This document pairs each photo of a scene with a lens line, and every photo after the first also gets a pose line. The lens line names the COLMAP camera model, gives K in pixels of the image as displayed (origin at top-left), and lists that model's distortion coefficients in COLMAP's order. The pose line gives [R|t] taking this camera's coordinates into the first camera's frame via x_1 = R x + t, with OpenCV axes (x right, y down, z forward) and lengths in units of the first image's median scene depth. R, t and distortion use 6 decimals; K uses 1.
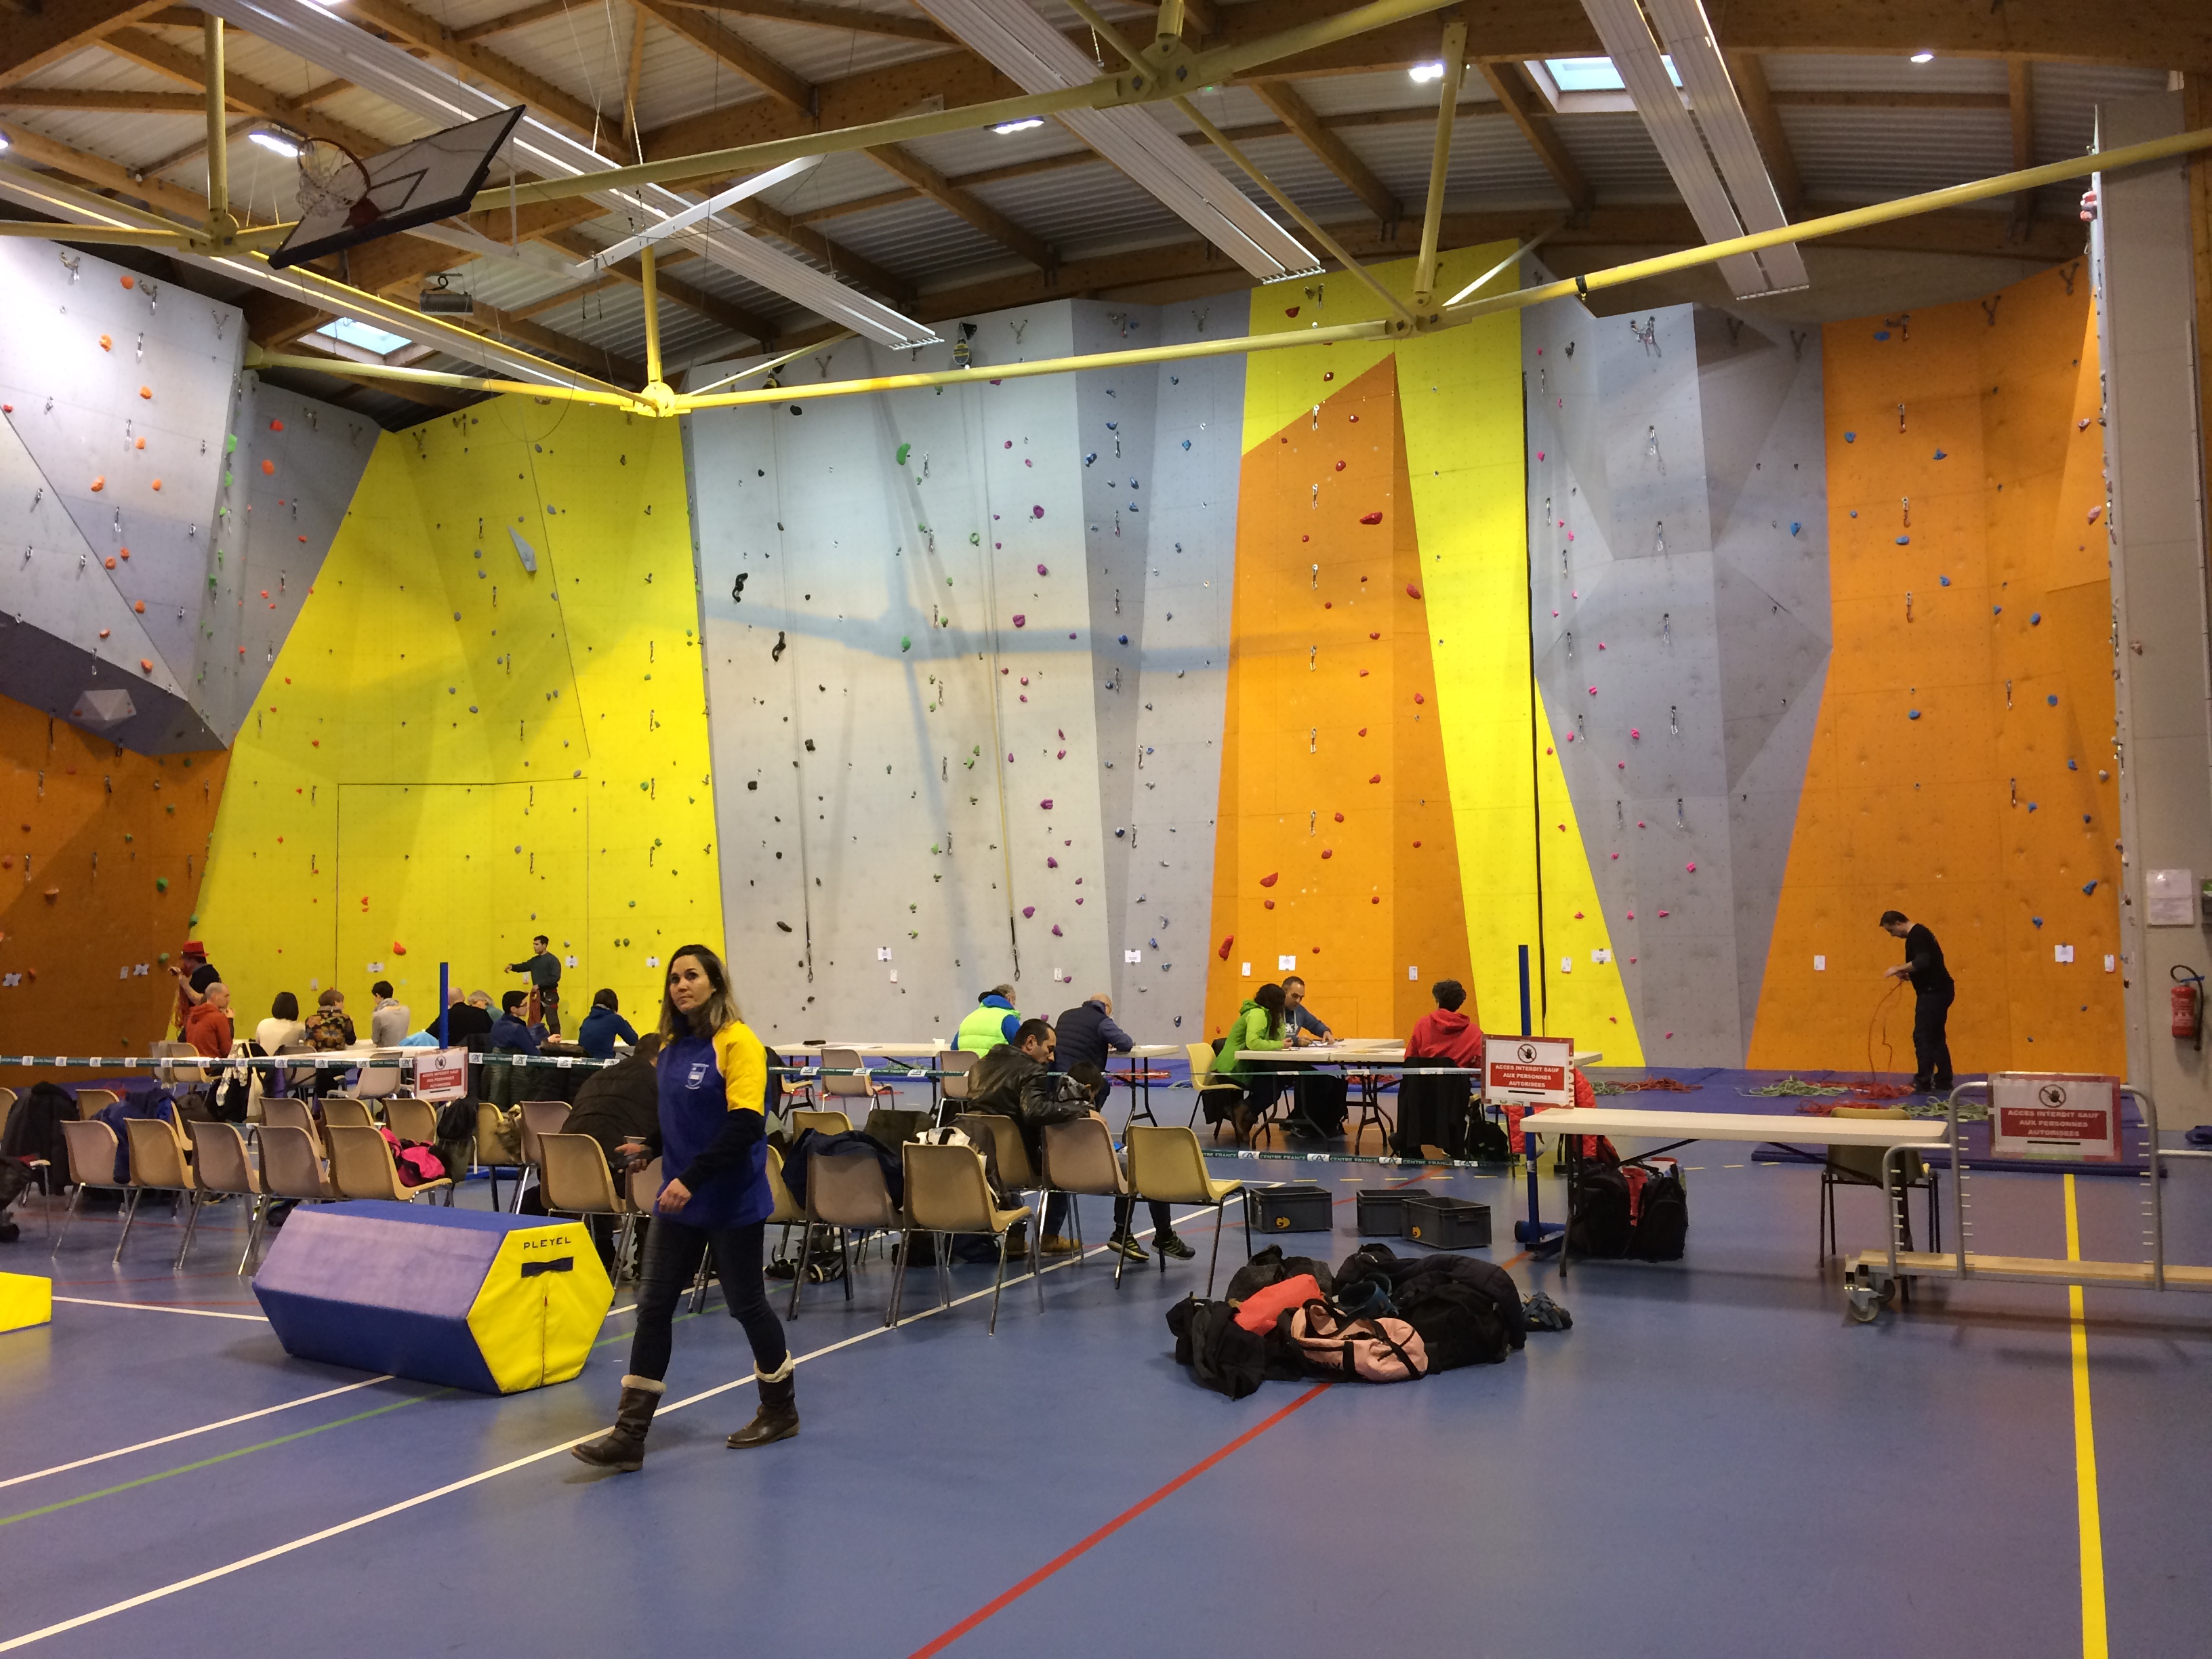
lens RADIAL K [[1888.9, 0, 1106.0], [0, 1888.9, 829.5], [0, 0, 1]] dist [0.172831, -0.272770]
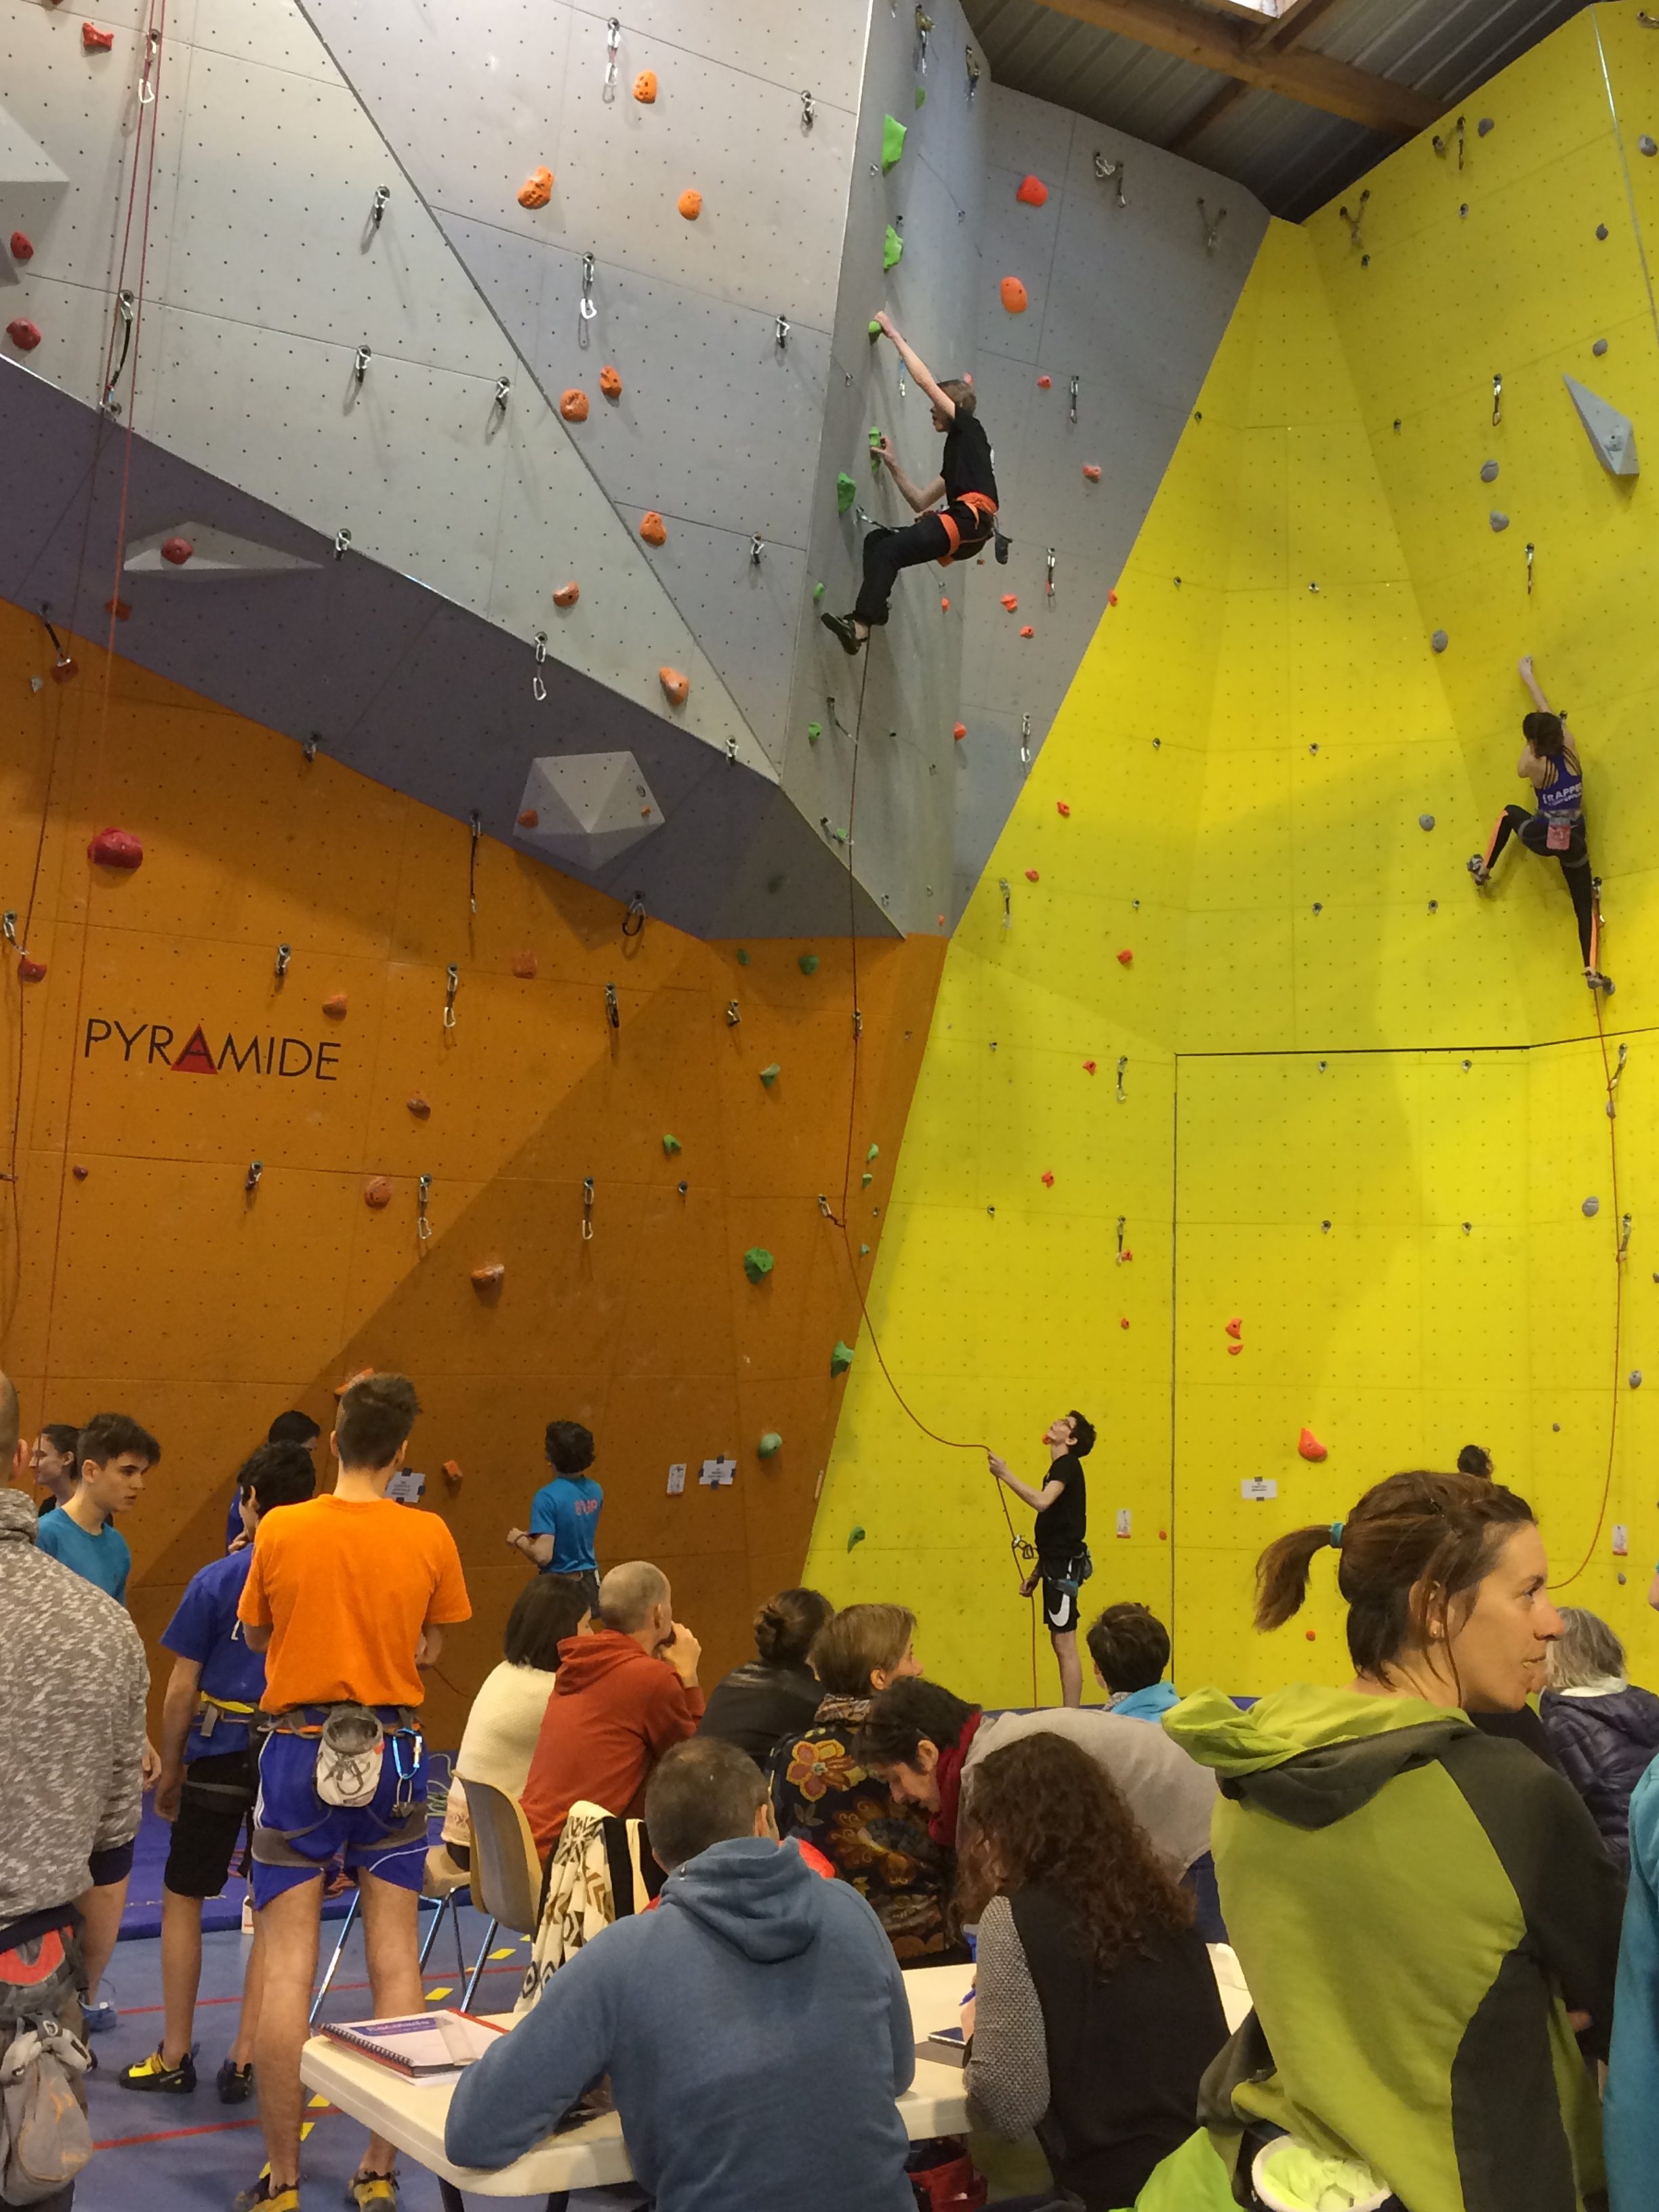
lens RADIAL K [[2471.7, 0, 829.5], [0, 2471.7, 1106.0], [0, 0, 1]] dist [0.065628, 0.006186]
pose [[0.845513, -0.034512, -0.532838, -0.198680], [-0.005804, 0.997256, -0.073803, 0.034147], [0.533923, 0.065494, 0.842993, 0.578545]]
